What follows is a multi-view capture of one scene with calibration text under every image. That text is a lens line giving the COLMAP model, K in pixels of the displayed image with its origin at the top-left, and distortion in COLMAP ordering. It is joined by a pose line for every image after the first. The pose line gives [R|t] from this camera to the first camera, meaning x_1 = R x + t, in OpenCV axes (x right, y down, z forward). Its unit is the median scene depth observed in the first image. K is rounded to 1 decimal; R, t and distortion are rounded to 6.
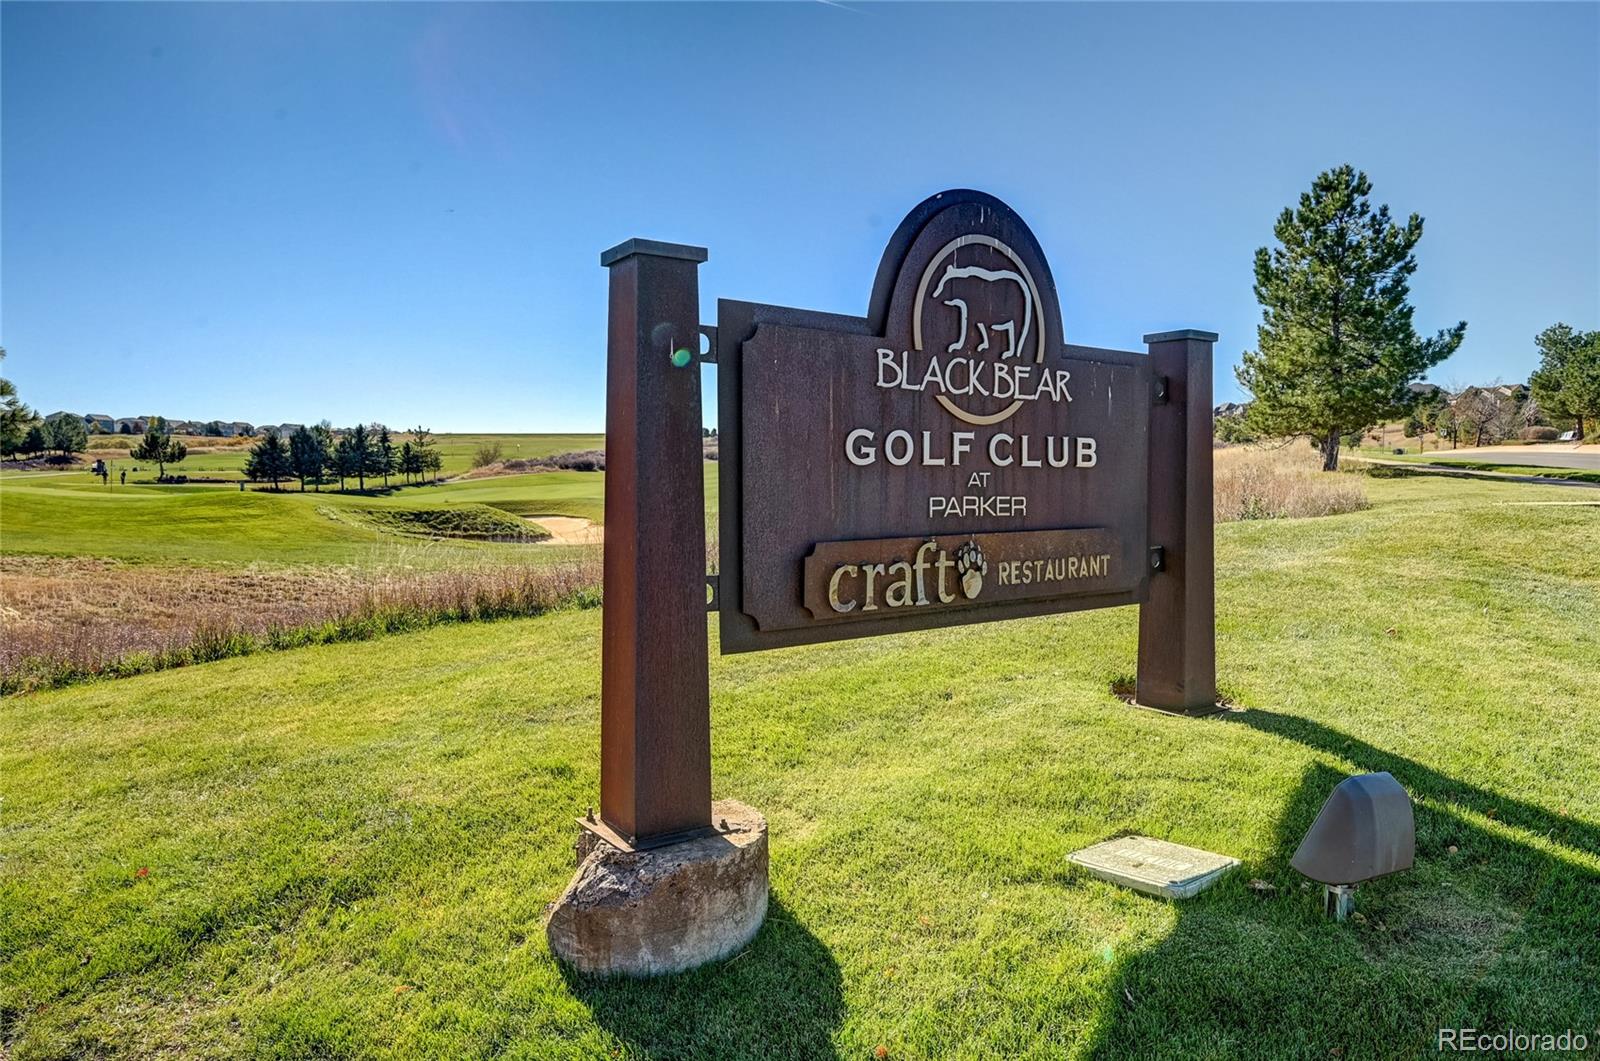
lens RADIAL K [[1185.7, 0, 797.0], [0, 1185.7, 533.1], [0, 0, 1]] dist [0.004182, 0.000553]
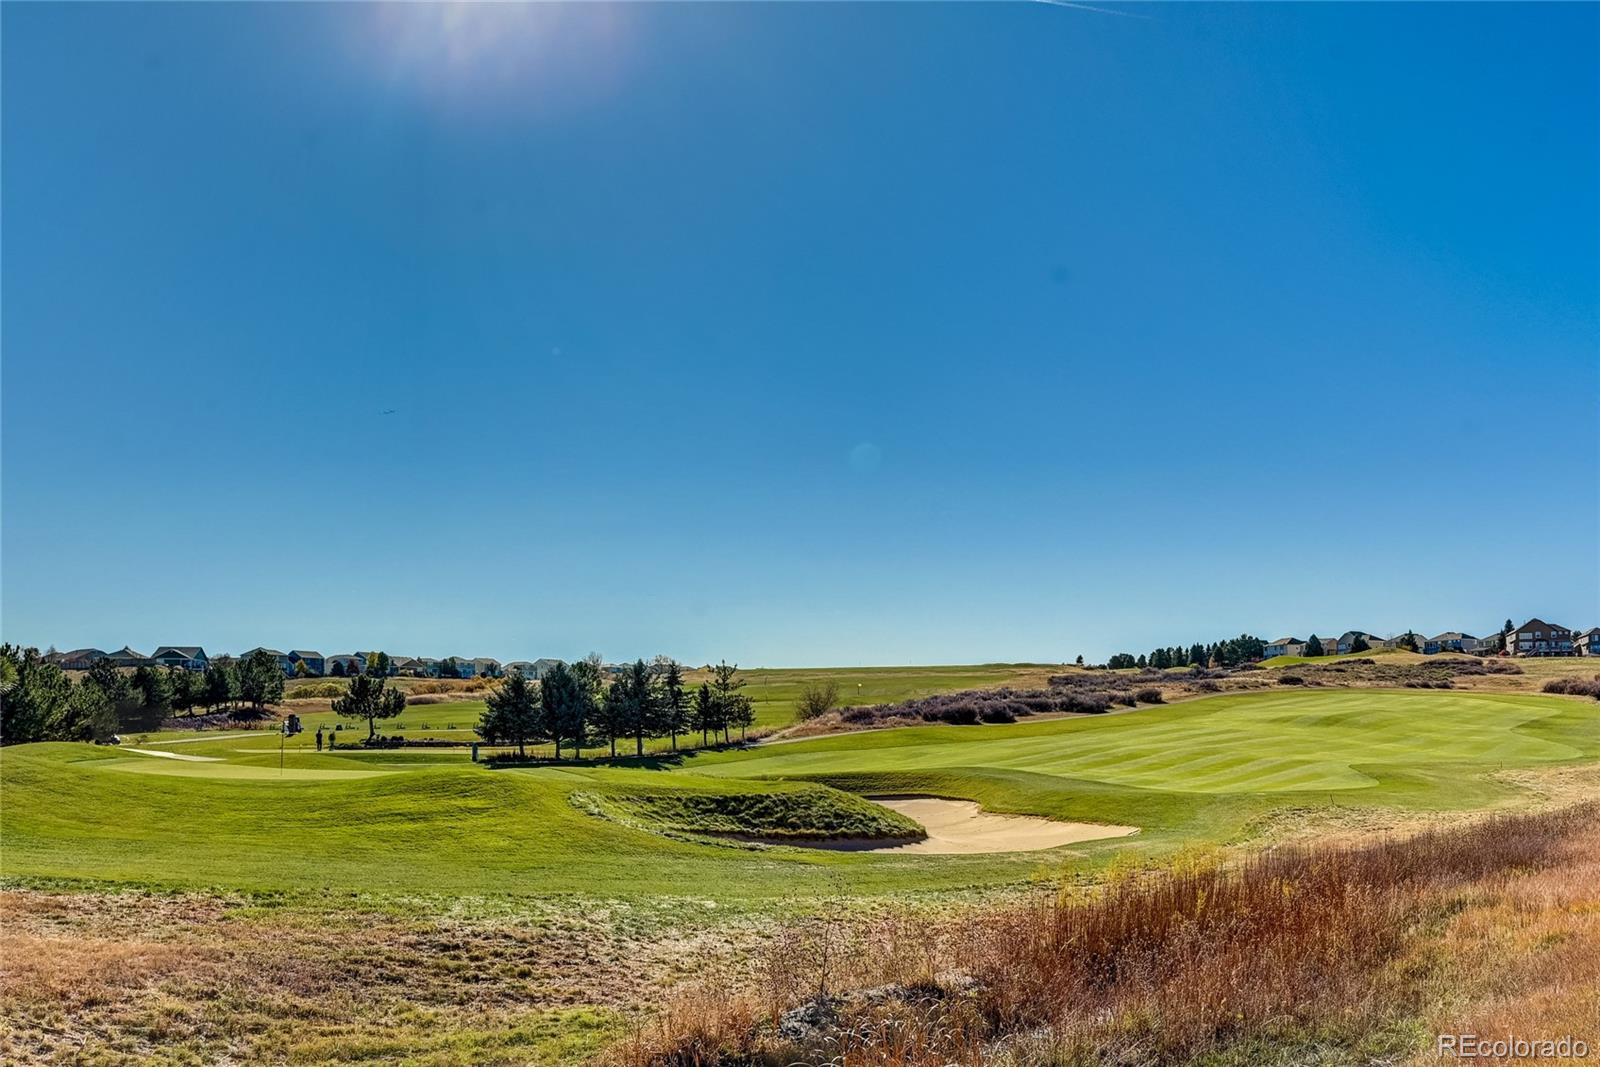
lens RADIAL K [[1199.0, 0, 802.3], [0, 1199.0, 534.7], [0, 0, 1]] dist [-0.013314, -0.005314]
pose [[0.975342, -0.037535, -0.217485, -0.126689], [-0.002354, 0.983607, -0.180313, -0.038496], [0.220688, 0.176378, 0.959264, 0.352876]]
